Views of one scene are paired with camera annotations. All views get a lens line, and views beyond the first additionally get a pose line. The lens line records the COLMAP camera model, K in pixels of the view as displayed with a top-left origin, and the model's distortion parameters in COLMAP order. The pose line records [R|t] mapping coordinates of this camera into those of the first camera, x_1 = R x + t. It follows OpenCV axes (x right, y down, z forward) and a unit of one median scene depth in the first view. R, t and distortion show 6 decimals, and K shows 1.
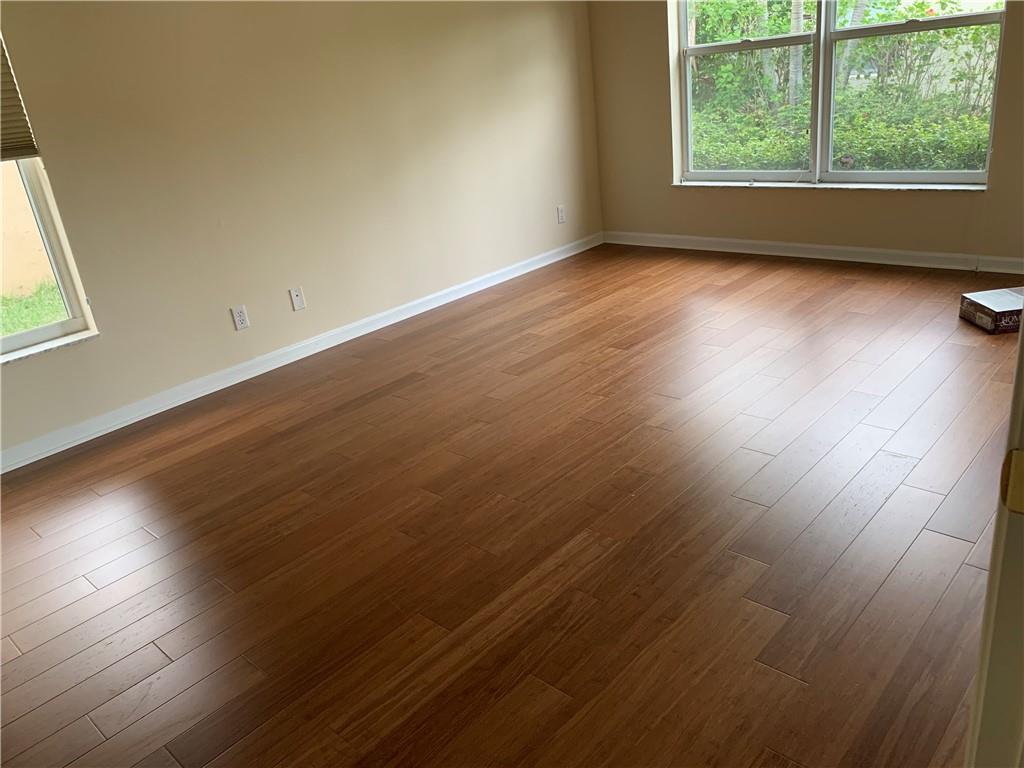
lens RADIAL K [[772.7, 0, 505.0], [0, 772.7, 387.2], [0, 0, 1]] dist [-0.003839, -0.012635]
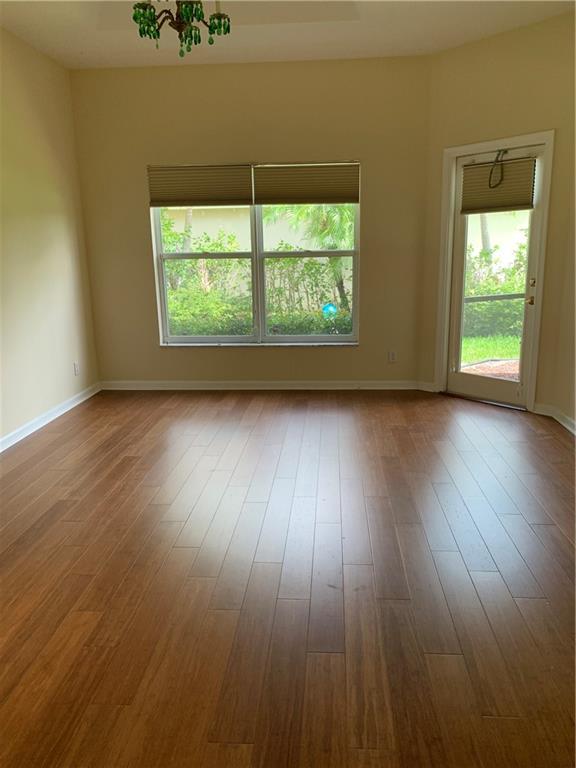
lens RADIAL K [[579.5, 0, 293.9], [0, 579.5, 379.2], [0, 0, 1]] dist [-0.003839, -0.012635]
pose [[0.768348, -0.040851, 0.638727, -0.309097], [0.175904, 0.973009, -0.149371, -0.003148], [-0.615385, 0.227123, 0.754795, 0.081923]]
